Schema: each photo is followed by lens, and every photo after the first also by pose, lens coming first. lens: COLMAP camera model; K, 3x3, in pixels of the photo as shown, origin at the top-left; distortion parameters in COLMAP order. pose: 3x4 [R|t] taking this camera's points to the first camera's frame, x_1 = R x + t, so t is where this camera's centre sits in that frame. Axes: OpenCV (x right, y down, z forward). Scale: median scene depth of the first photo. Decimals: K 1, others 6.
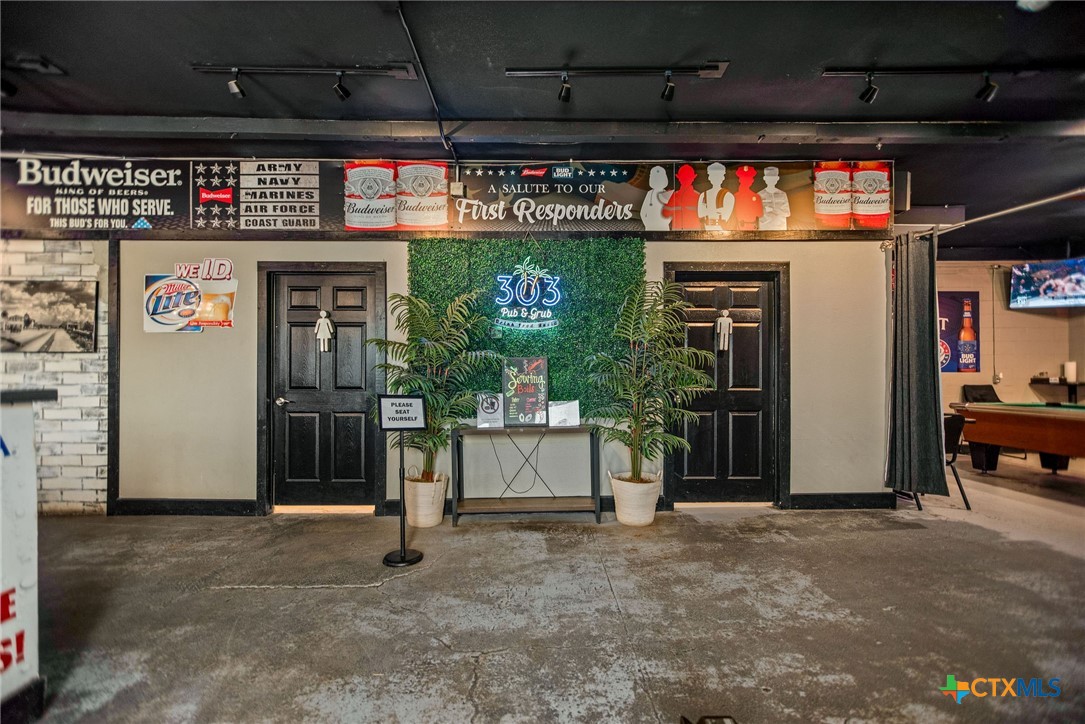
lens RADIAL K [[453.6, 0, 541.3], [0, 453.6, 370.2], [0, 0, 1]] dist [0.001425, 0.000251]
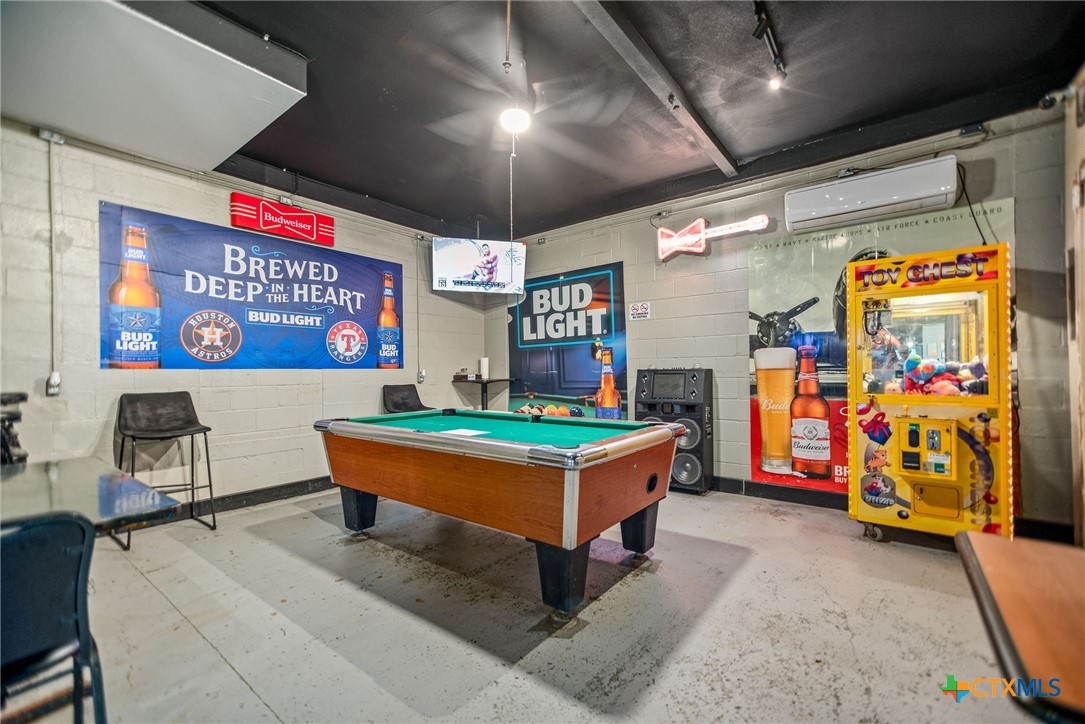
lens RADIAL K [[453.6, 0, 542.8], [0, 453.6, 365.8], [0, 0, 1]] dist [0.001425, 0.000251]
pose [[0.620708, 0.001246, 0.784041, 0.506224], [0.001645, 0.999994, -0.002892, 0.002455], [-0.784040, 0.003085, 0.620703, 0.331089]]
